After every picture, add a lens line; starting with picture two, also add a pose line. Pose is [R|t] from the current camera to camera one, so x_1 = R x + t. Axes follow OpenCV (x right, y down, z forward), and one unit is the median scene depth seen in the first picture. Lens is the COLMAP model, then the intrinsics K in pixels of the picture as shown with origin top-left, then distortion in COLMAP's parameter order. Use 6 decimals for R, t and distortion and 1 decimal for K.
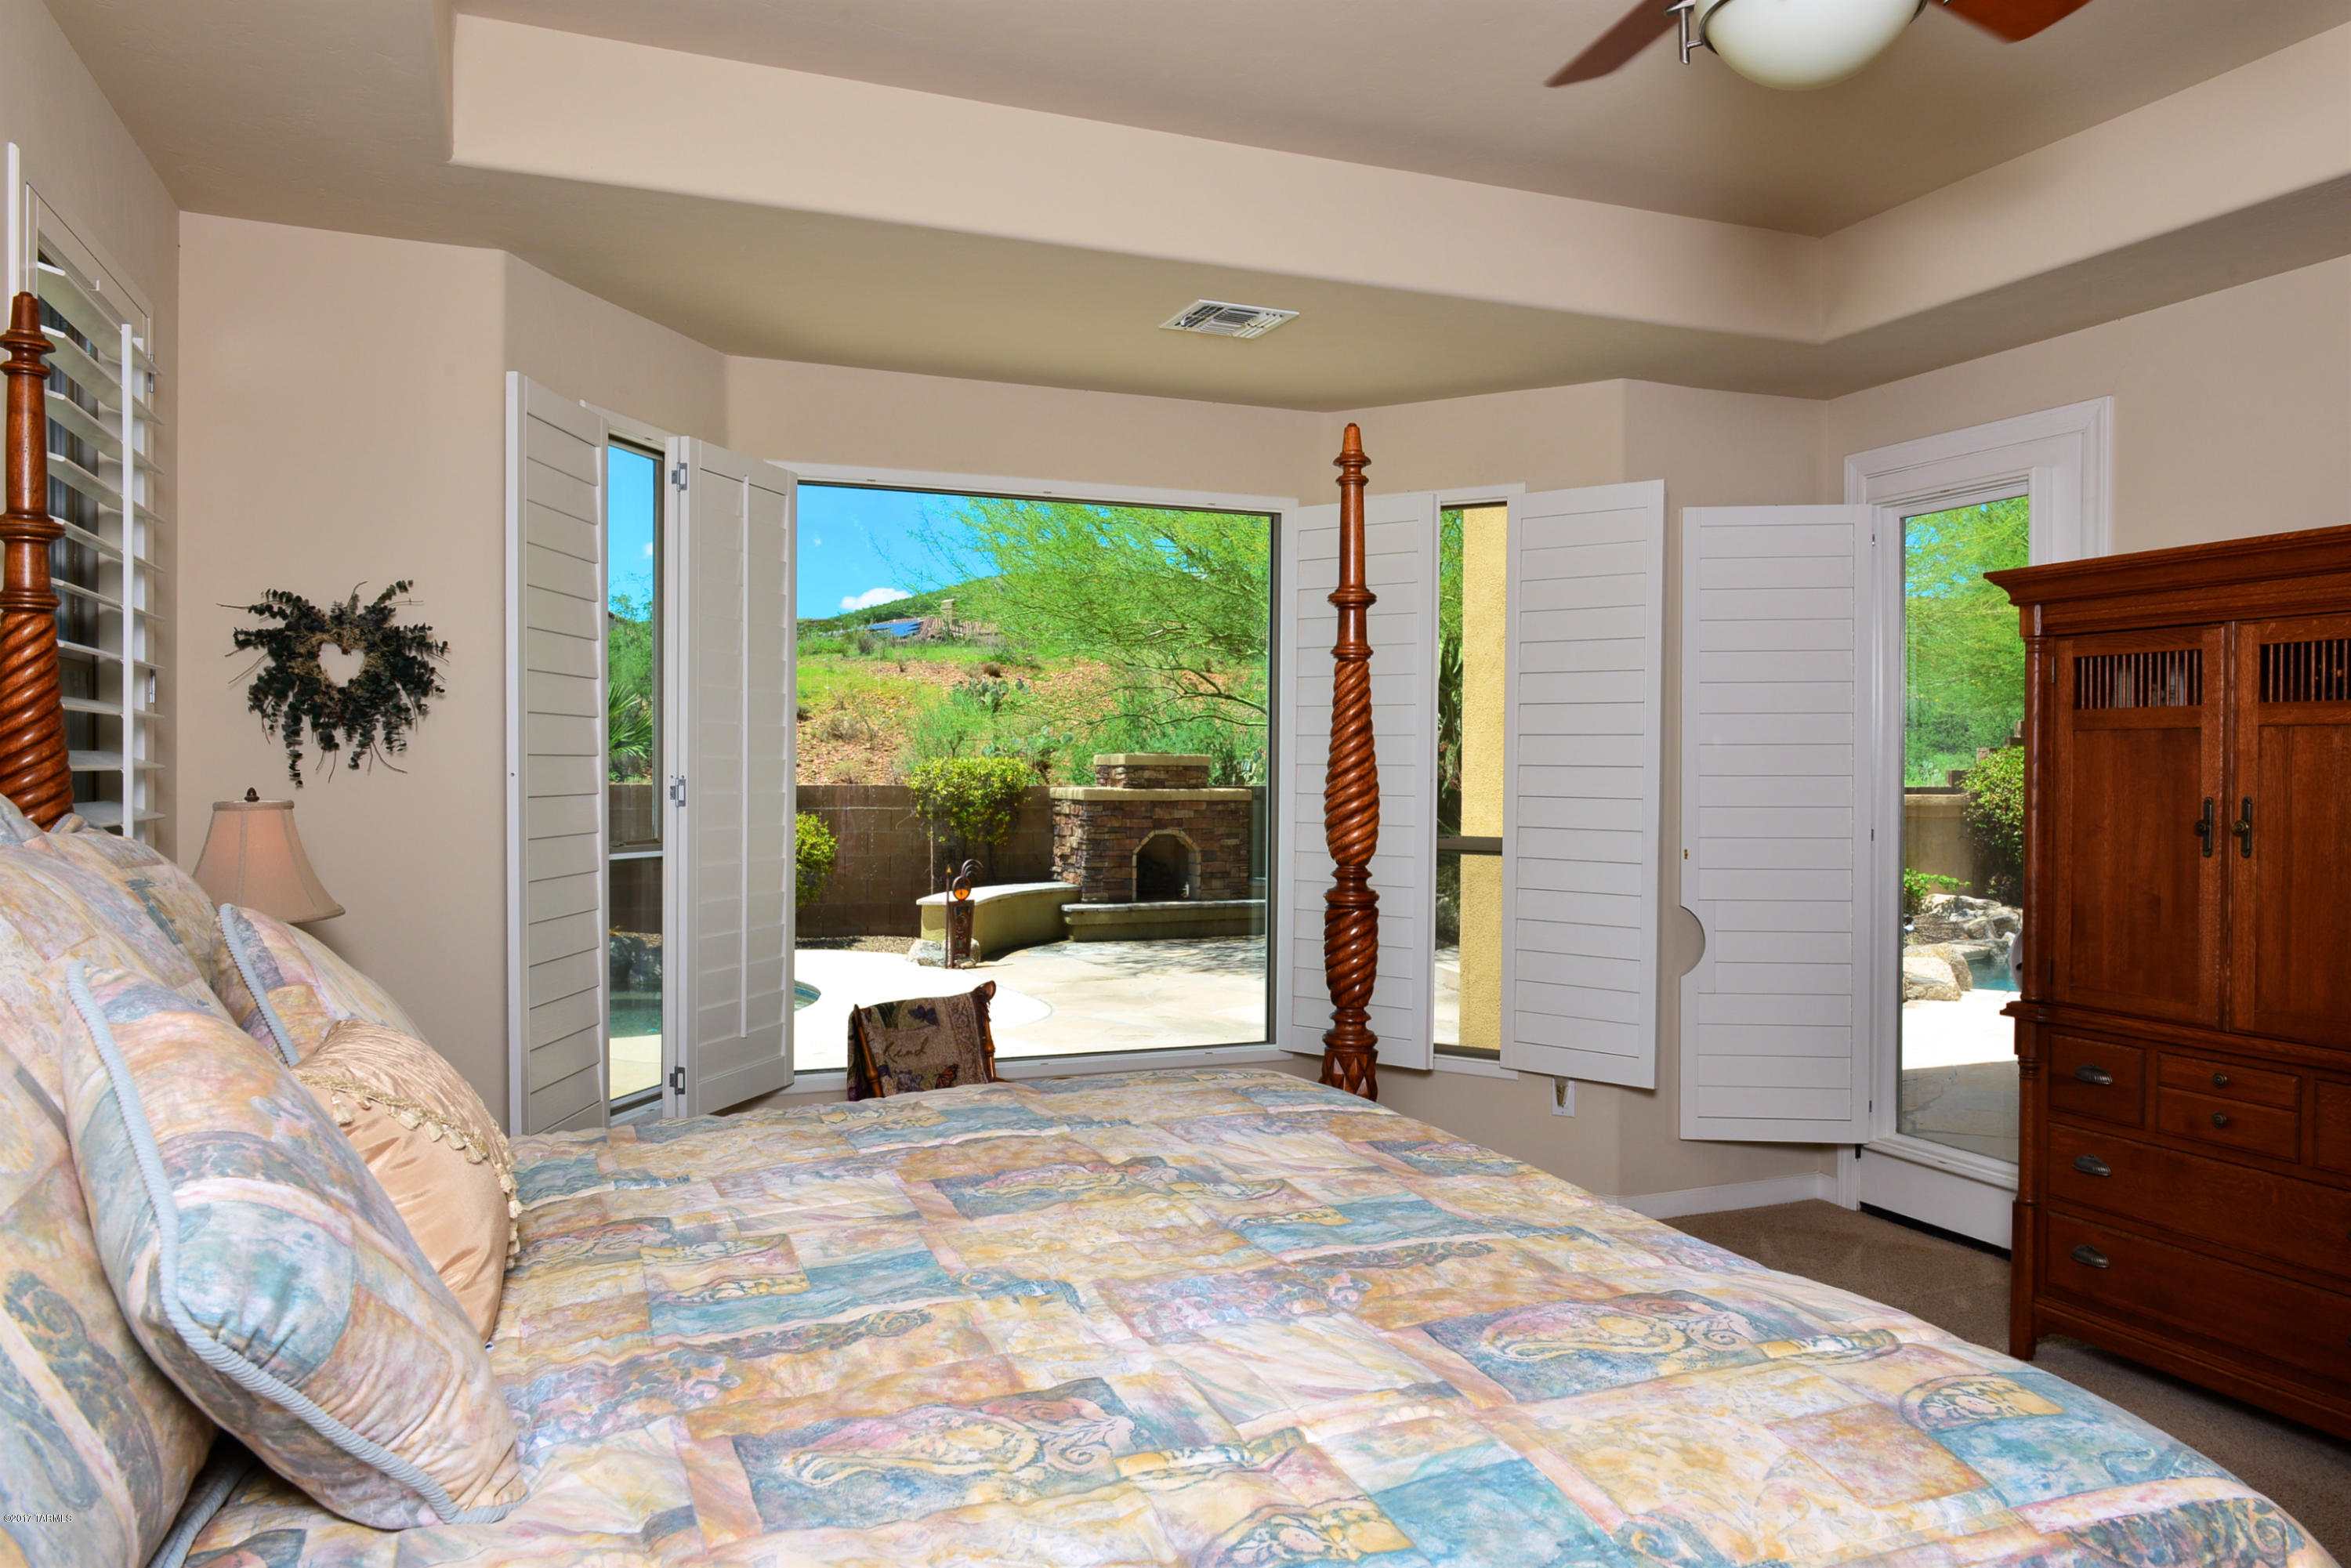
lens RADIAL K [[1615.0, 0, 1175.5], [0, 1615.0, 784.0], [0, 0, 1]] dist [-0.064796, -0.000315]
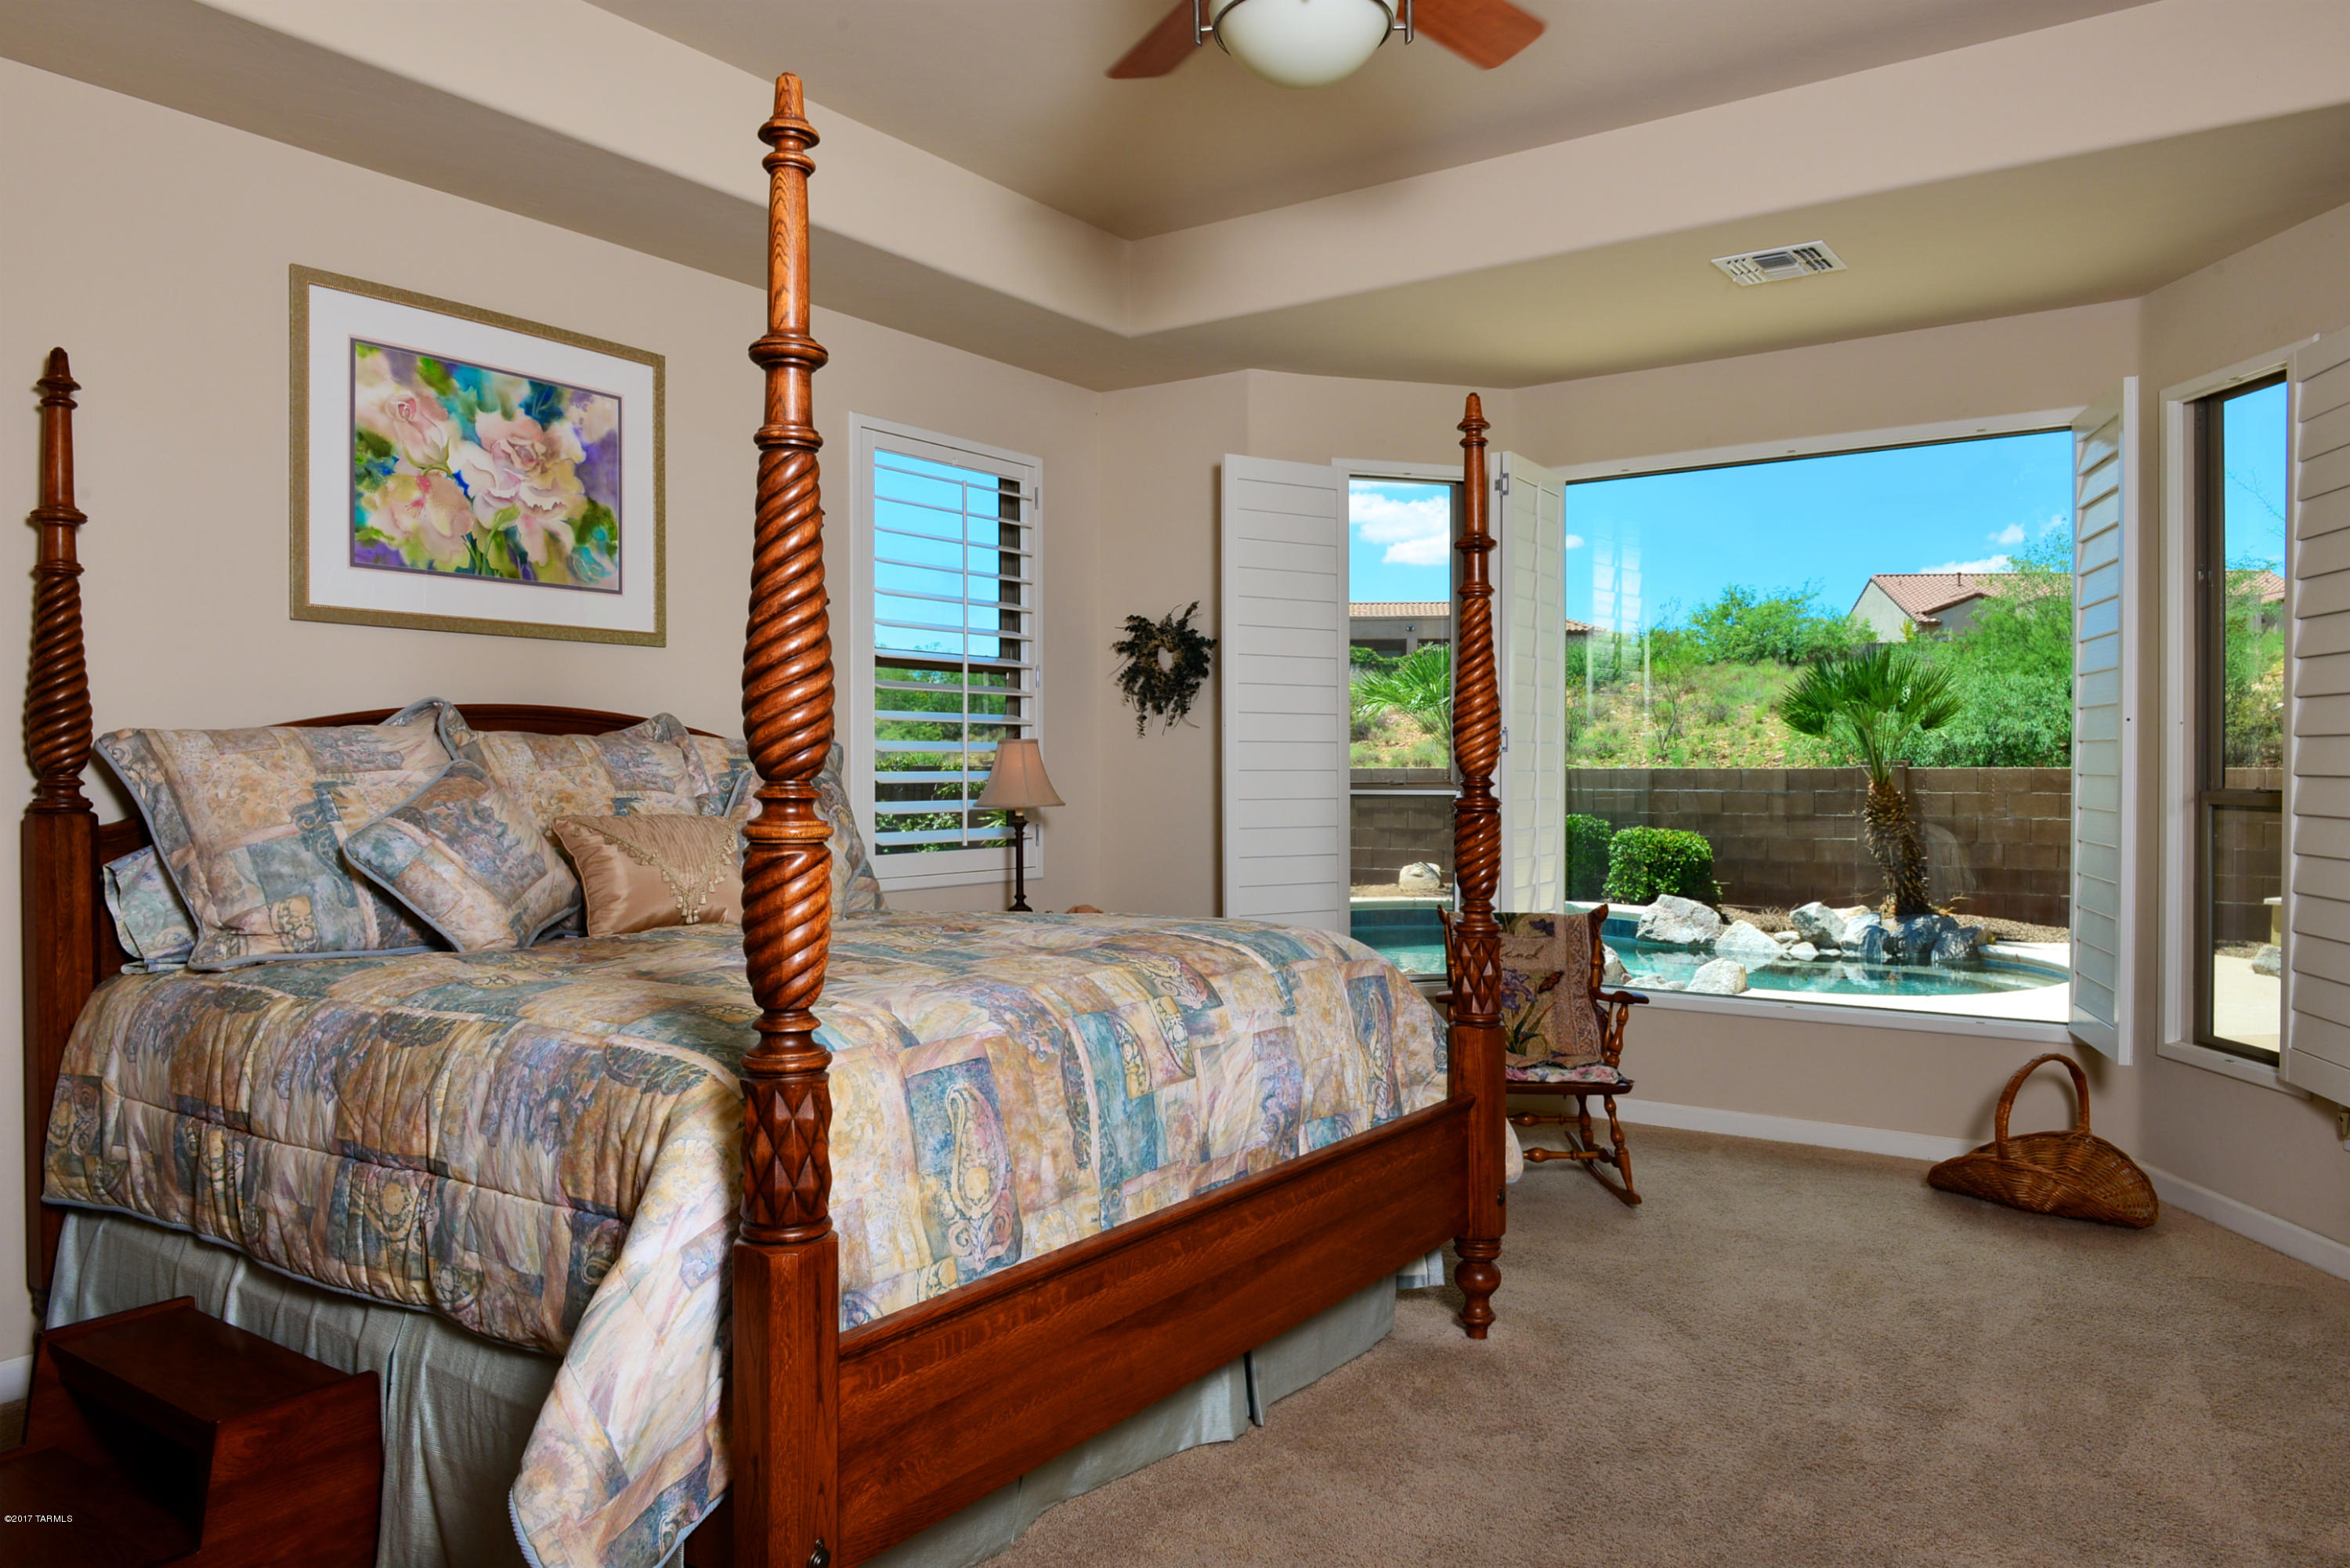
lens RADIAL K [[1576.7, 0, 1175.0], [0, 1576.7, 784.0], [0, 0, 1]] dist [0.001414, 0.000221]
pose [[0.537798, 0.003516, -0.843066, 0.807945], [-0.009840, 0.999949, -0.002106, 0.052108], [0.843016, 0.009429, 0.537806, 0.175339]]
